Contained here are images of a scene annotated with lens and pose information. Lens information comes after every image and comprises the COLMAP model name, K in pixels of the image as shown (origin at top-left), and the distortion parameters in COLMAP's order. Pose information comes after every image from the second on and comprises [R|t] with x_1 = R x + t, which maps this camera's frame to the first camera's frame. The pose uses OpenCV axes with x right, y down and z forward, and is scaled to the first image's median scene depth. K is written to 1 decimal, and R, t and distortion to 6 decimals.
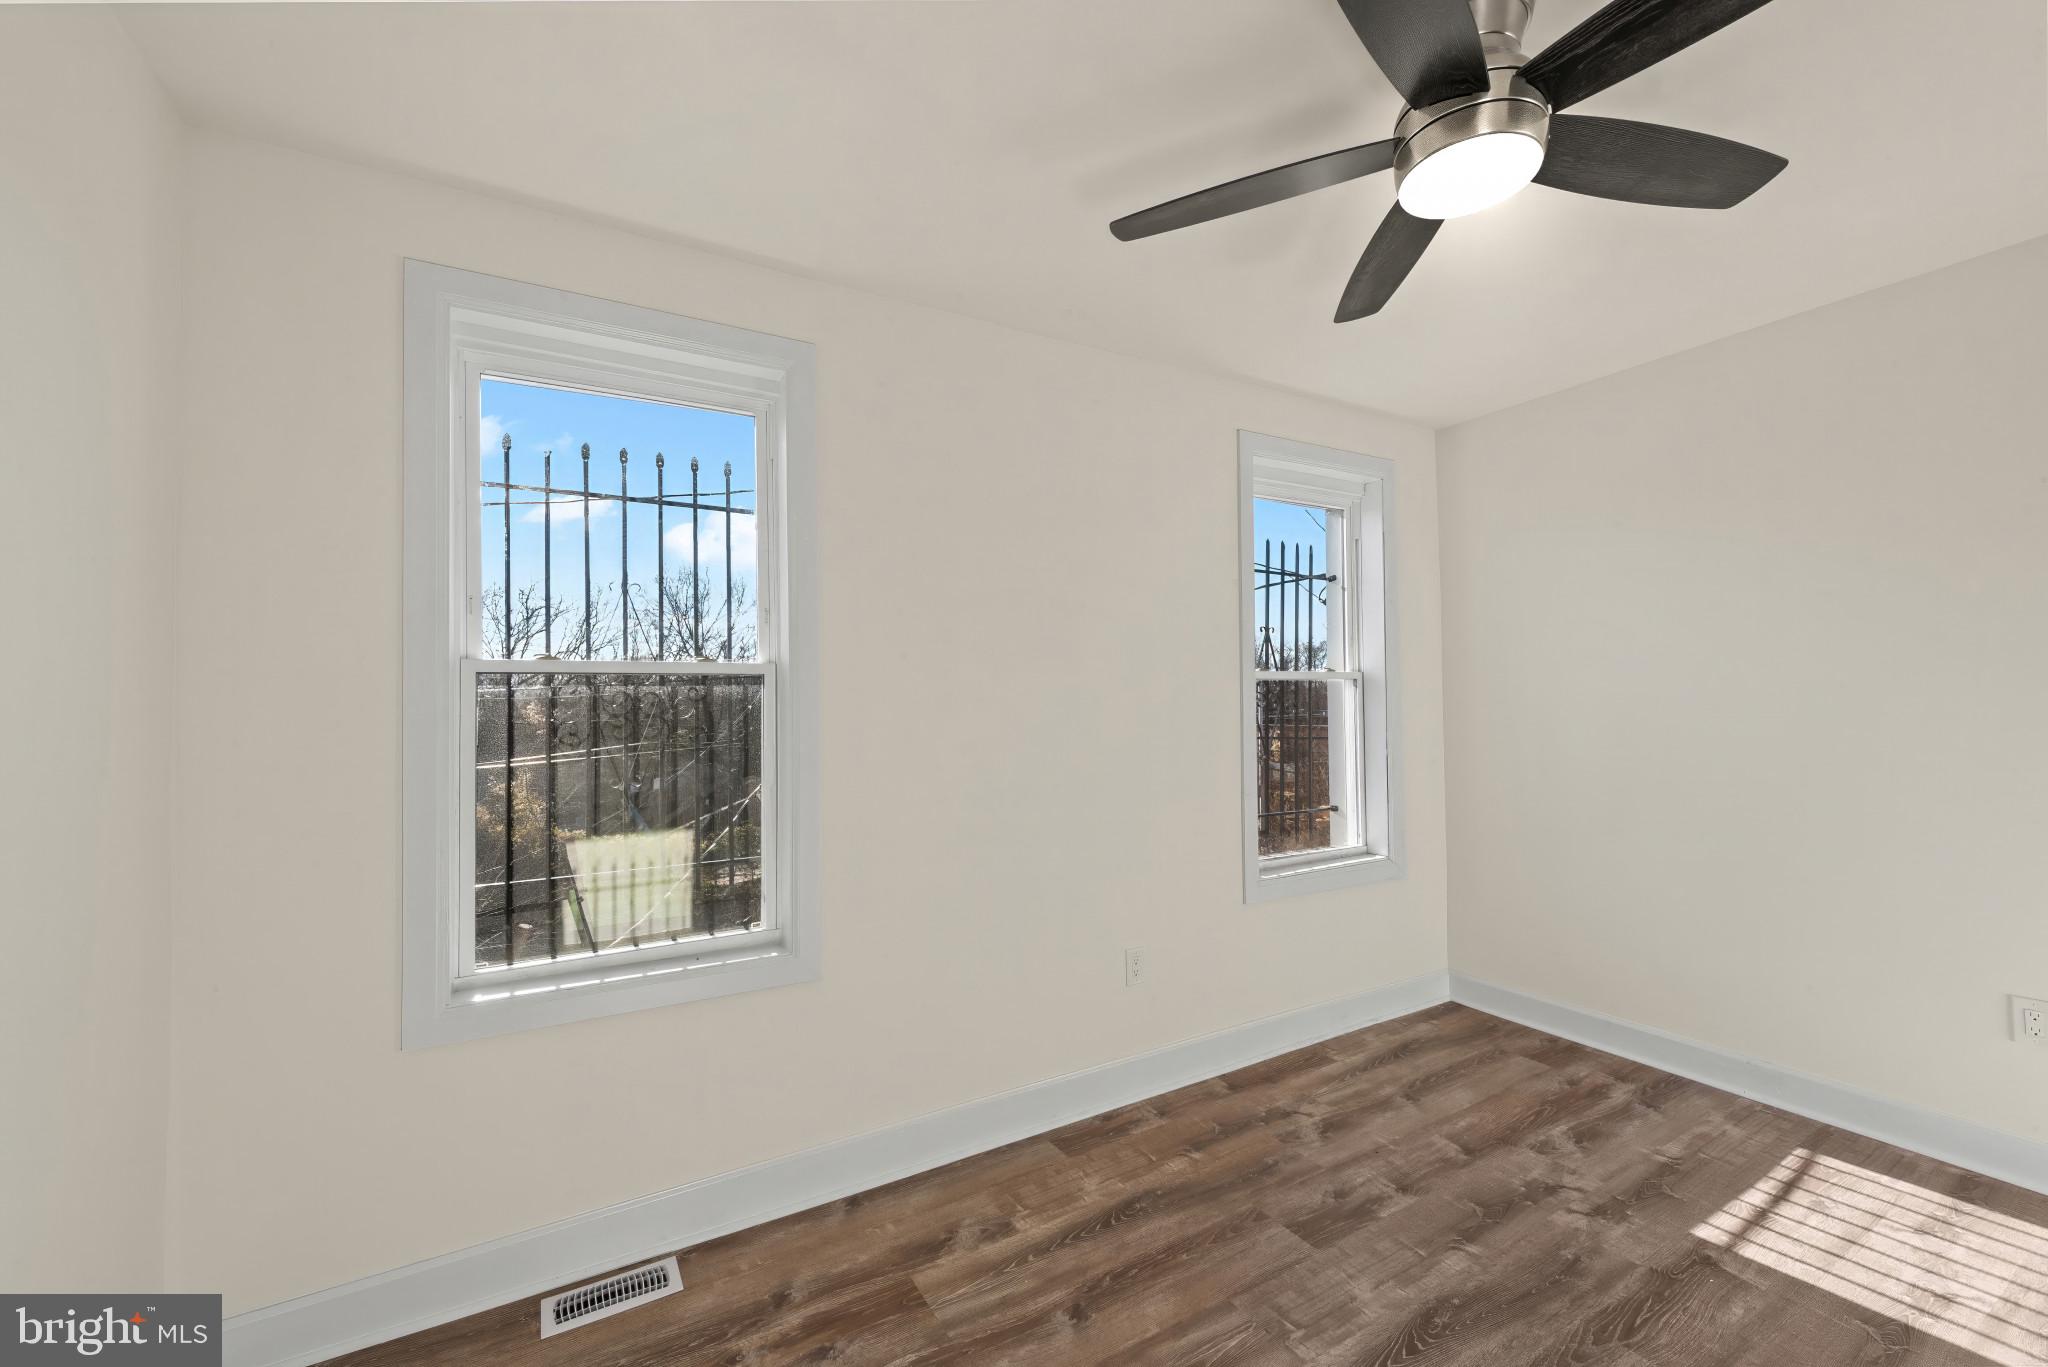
lens RADIAL K [[807.9, 0, 1020.4], [0, 807.9, 692.1], [0, 0, 1]] dist [0.008821, -0.000073]
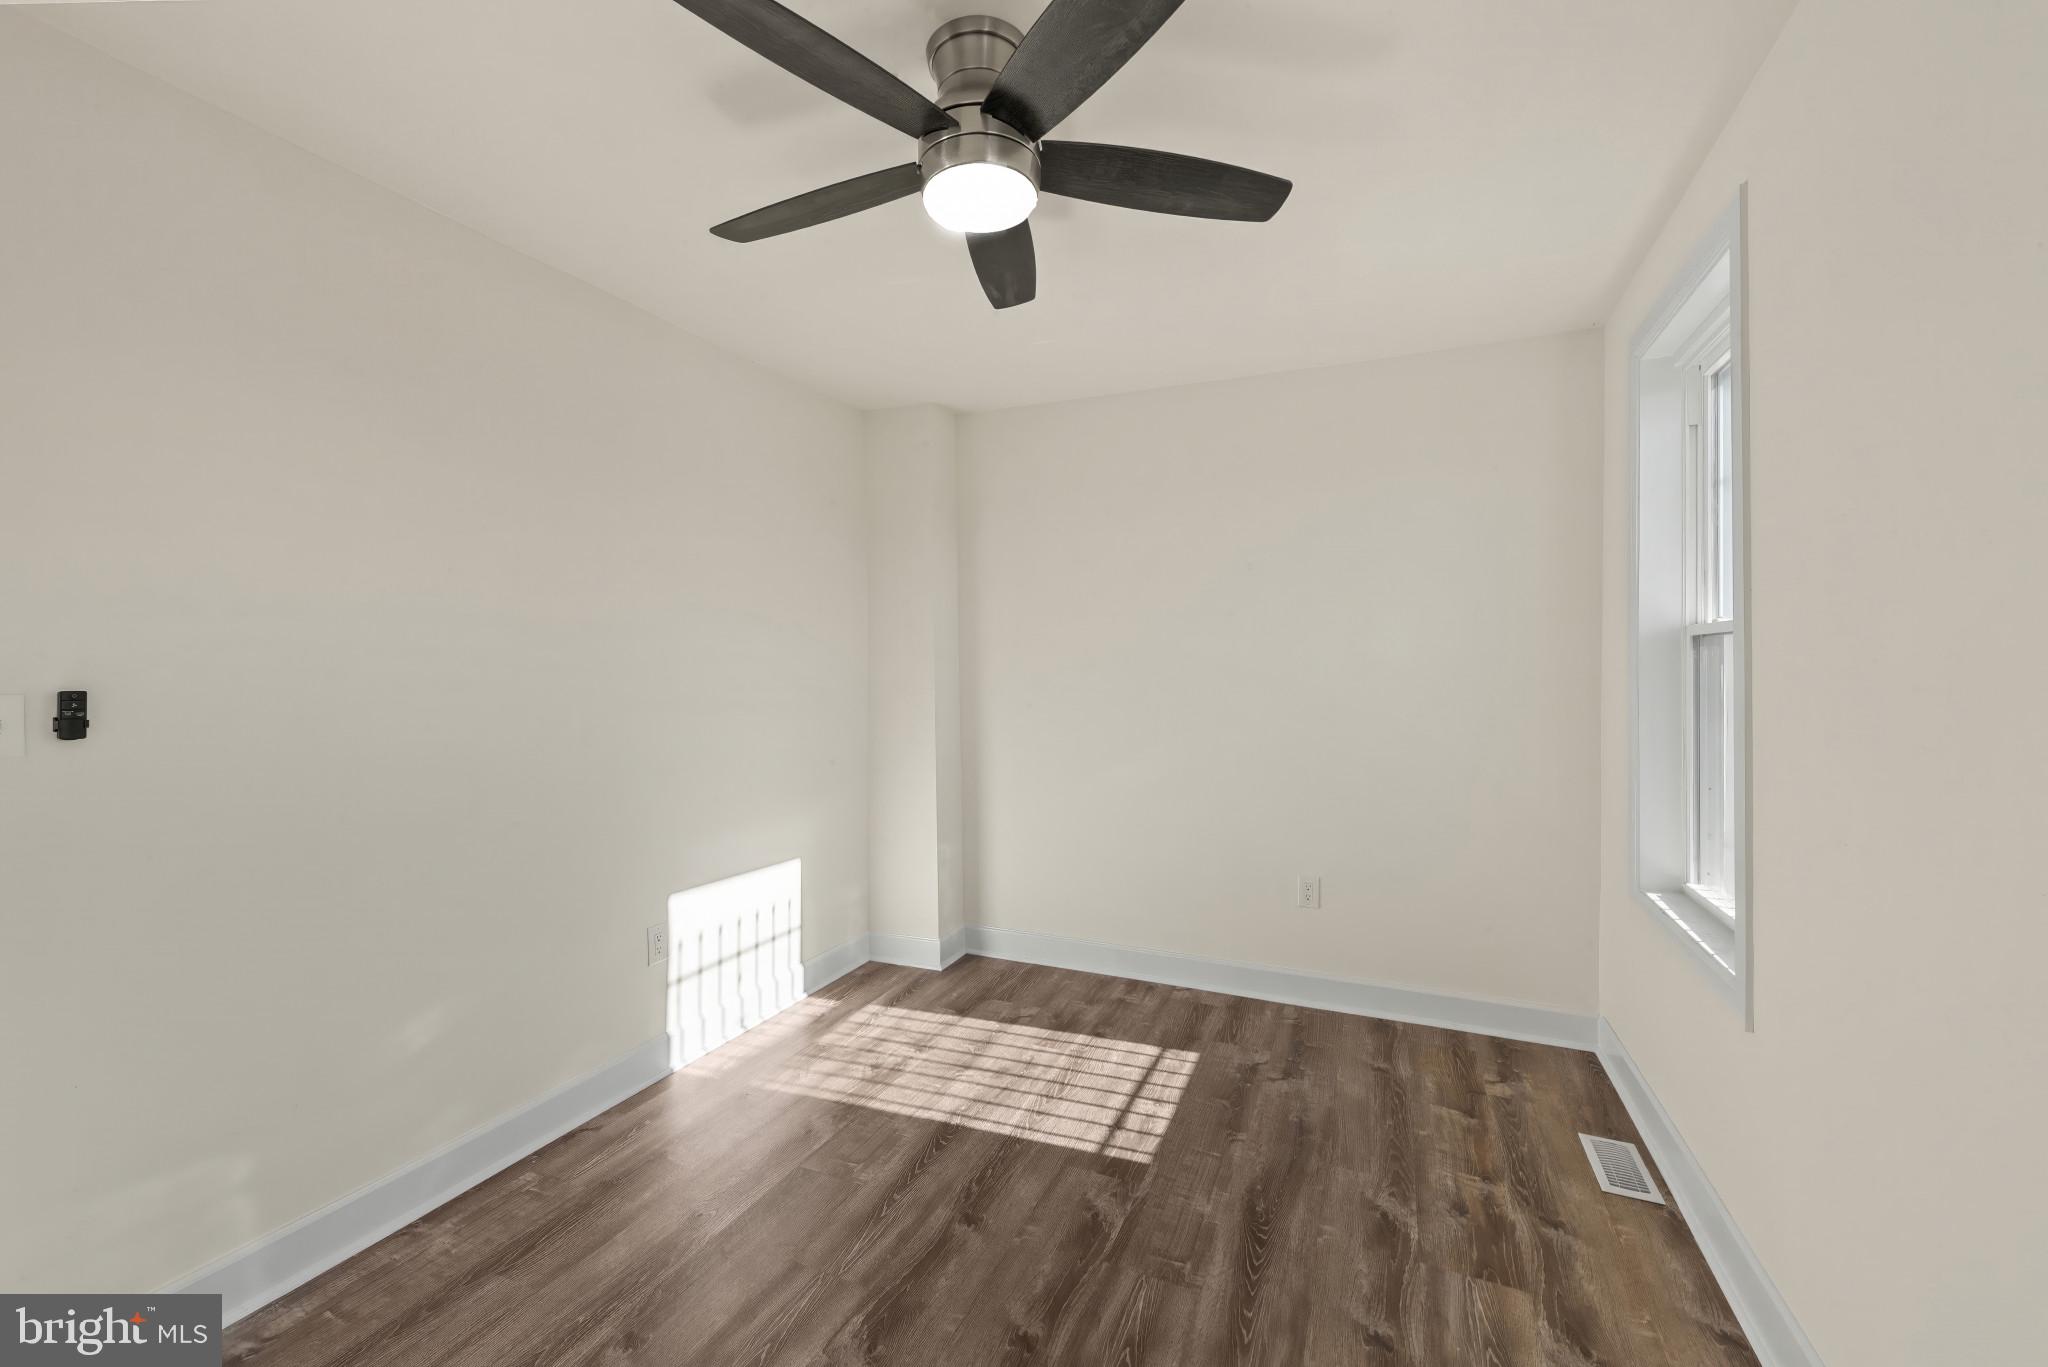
lens RADIAL K [[828.7, 0, 1023.2], [0, 828.7, 659.0], [0, 0, 1]] dist [0.019954, -0.000147]
pose [[-0.805833, 0.001035, -0.592141, 0.735276], [0.009239, 0.999899, -0.010826, 0.007430], [0.592070, -0.014195, -0.805761, 1.189666]]
